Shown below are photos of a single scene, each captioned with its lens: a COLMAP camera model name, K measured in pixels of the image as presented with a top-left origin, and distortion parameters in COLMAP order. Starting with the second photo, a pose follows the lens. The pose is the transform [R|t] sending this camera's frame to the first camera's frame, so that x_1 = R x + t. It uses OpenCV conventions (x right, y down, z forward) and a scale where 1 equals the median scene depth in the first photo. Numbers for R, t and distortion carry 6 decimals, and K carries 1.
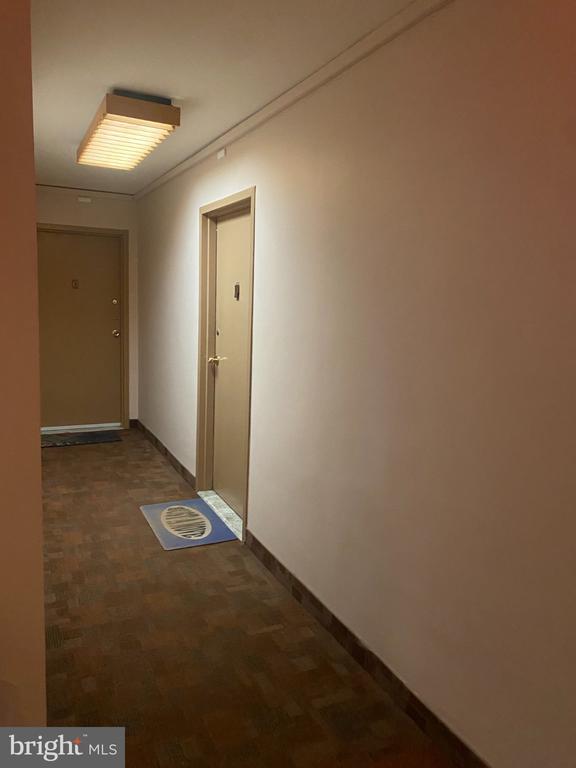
lens RADIAL K [[593.0, 0, 287.6], [0, 593.0, 383.5], [0, 0, 1]] dist [0.056068, -0.041860]
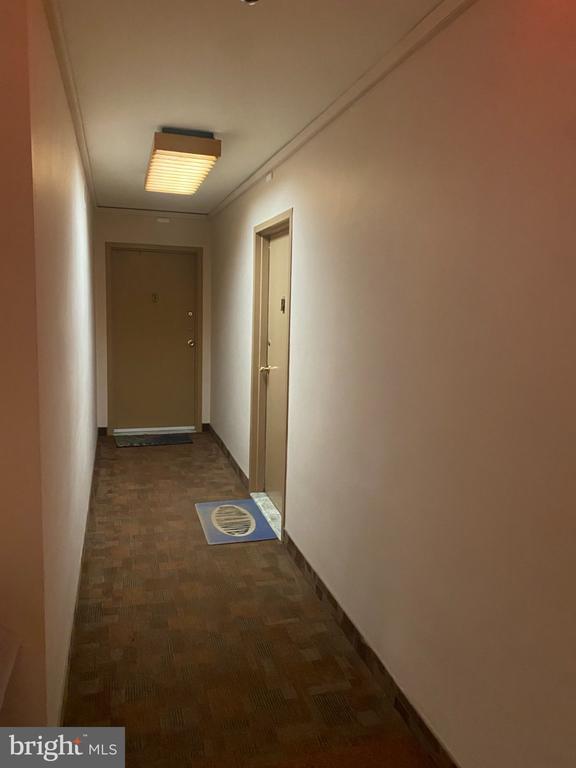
lens RADIAL K [[593.0, 0, 290.3], [0, 593.0, 385.6], [0, 0, 1]] dist [0.056068, -0.041860]
pose [[0.986795, 0.011682, -0.161551, 0.114877], [-0.012792, 0.999901, -0.005837, -0.005896], [0.161467, 0.007826, 0.986847, -0.050362]]
